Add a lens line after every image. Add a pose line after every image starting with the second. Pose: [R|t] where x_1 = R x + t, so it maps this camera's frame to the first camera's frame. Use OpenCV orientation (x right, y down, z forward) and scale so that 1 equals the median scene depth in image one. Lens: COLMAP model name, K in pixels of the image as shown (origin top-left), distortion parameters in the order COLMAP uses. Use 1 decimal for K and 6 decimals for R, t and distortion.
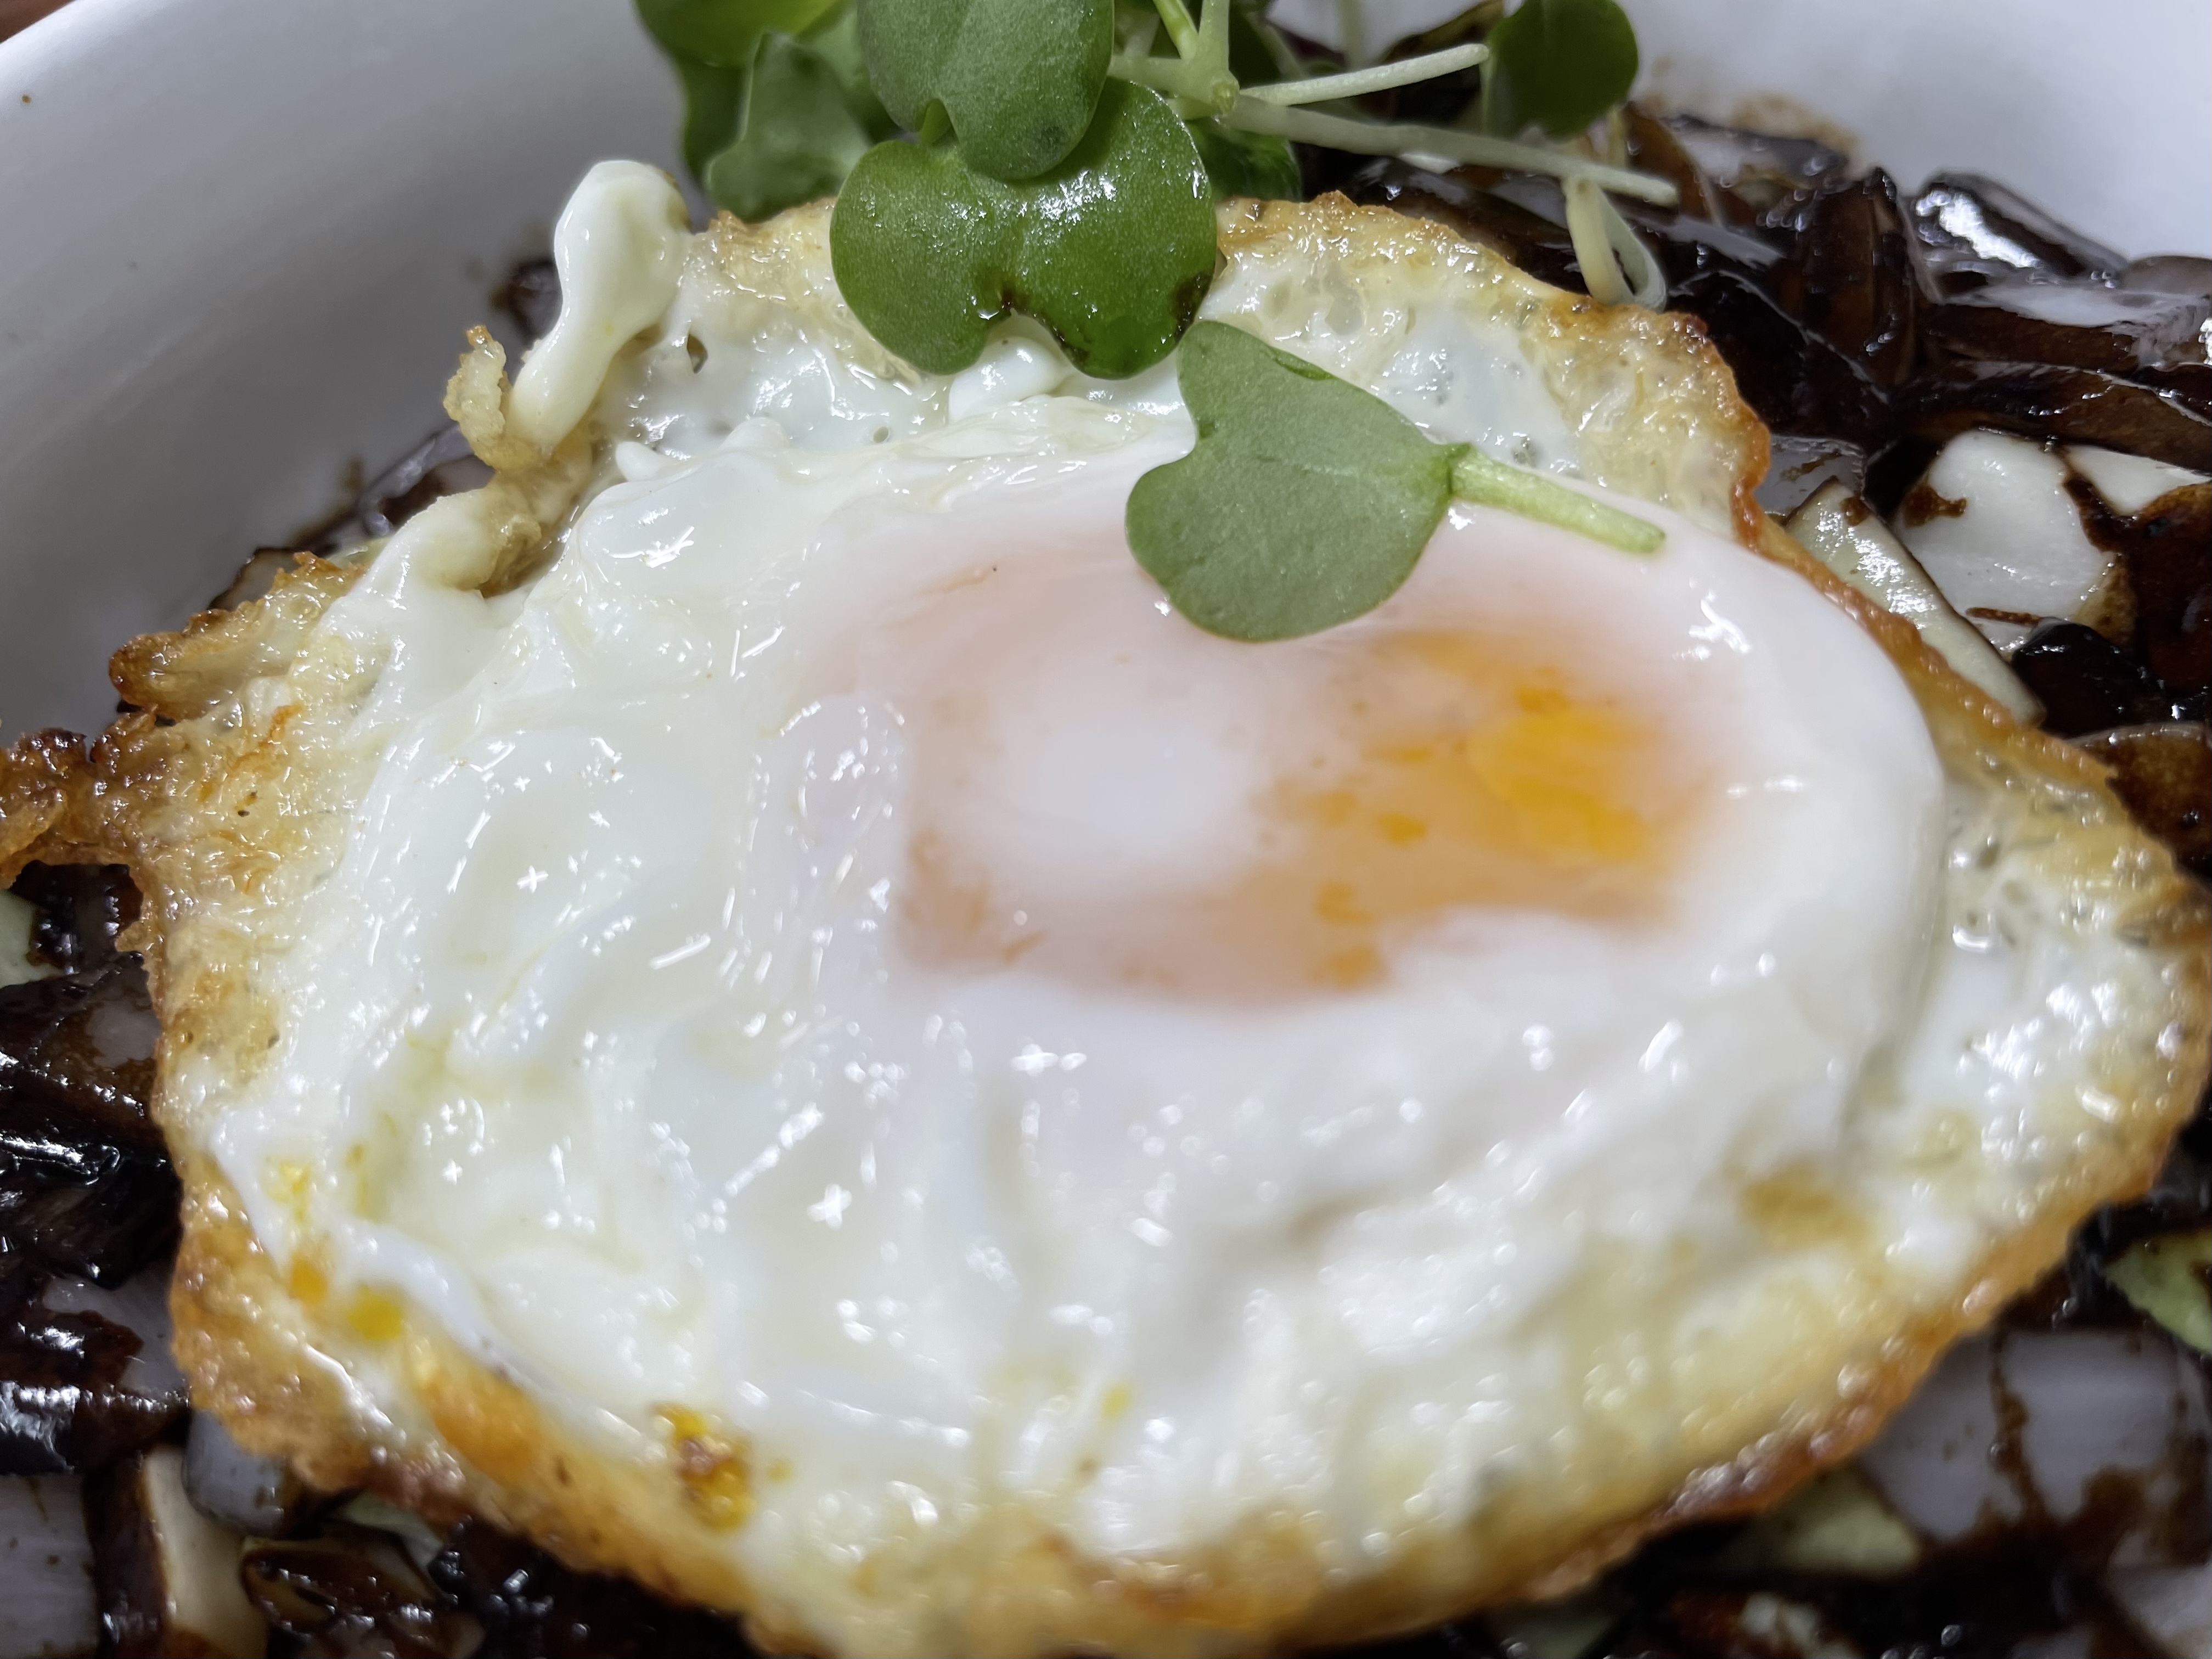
lens RADIAL K [[1705.4, 0, 1106.0], [0, 1705.4, 829.5], [0, 0, 1]] dist [0.006710, -0.074269]
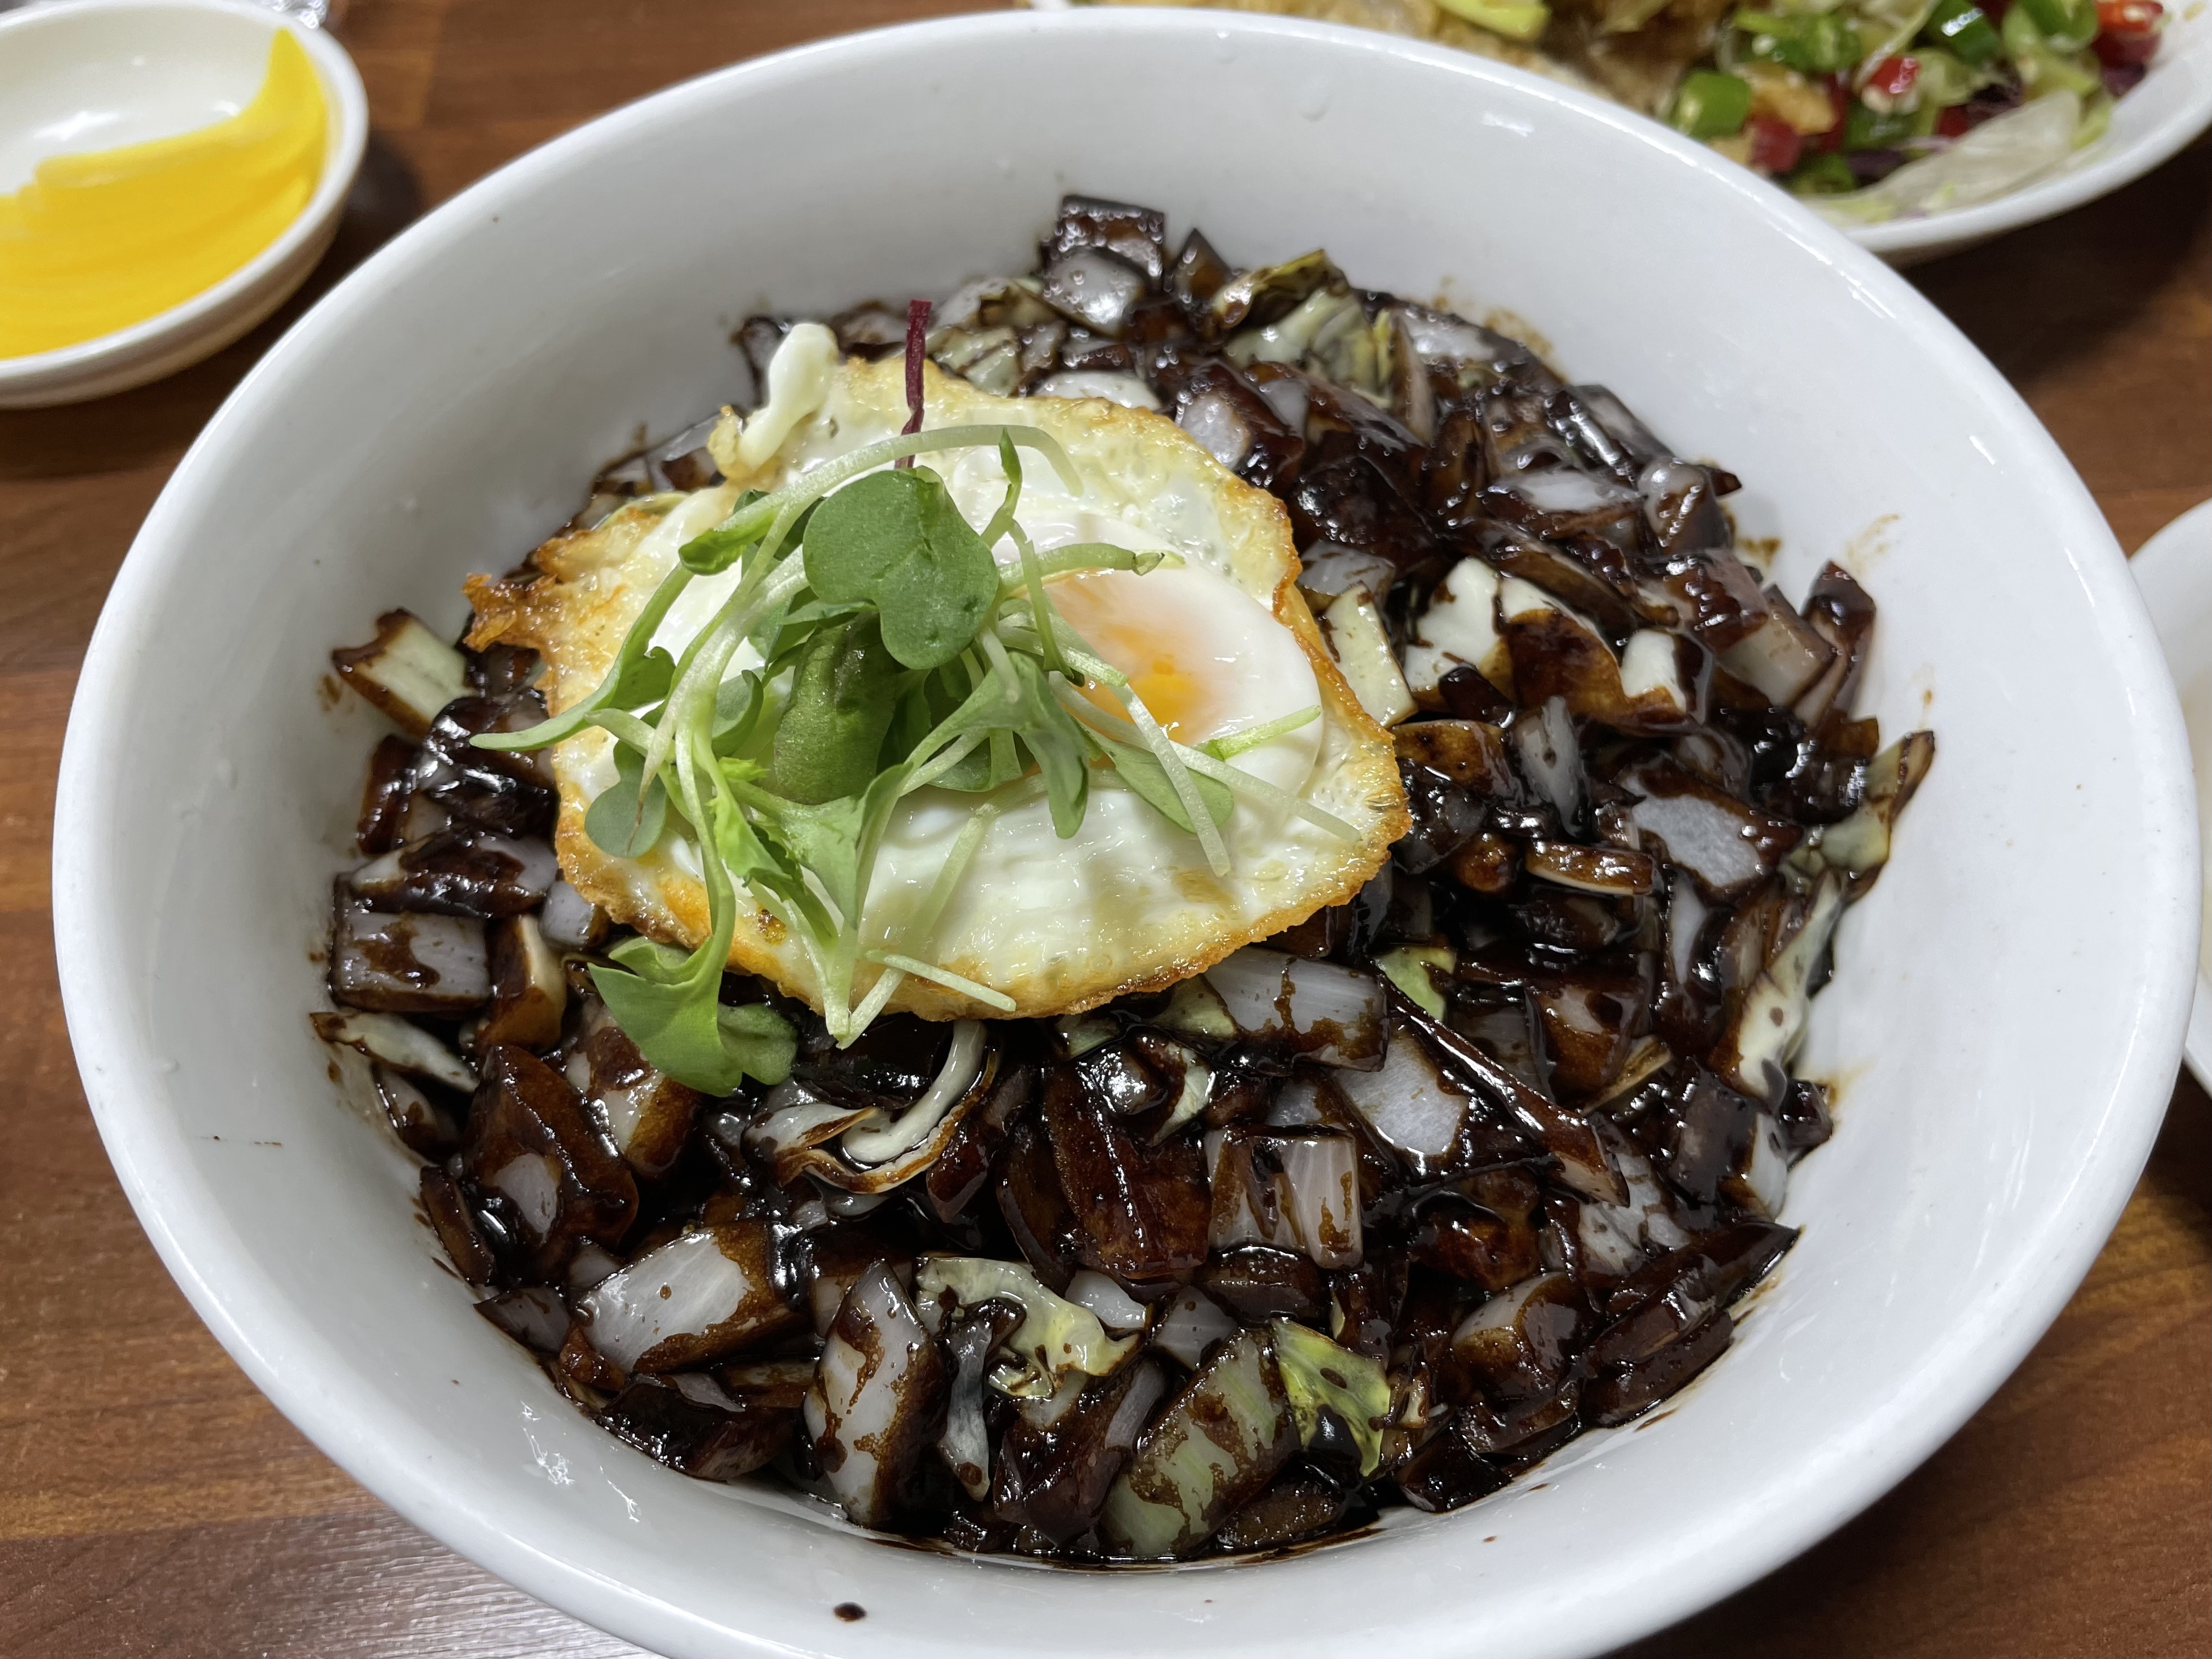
lens RADIAL K [[1705.4, 0, 1106.0], [0, 1705.4, 829.5], [0, 0, 1]] dist [0.006710, -0.074269]
pose [[0.987221, 0.148638, -0.057455, 0.286917], [-0.142873, 0.985268, 0.093994, -0.059547], [0.070579, -0.084584, 0.993914, -1.108776]]
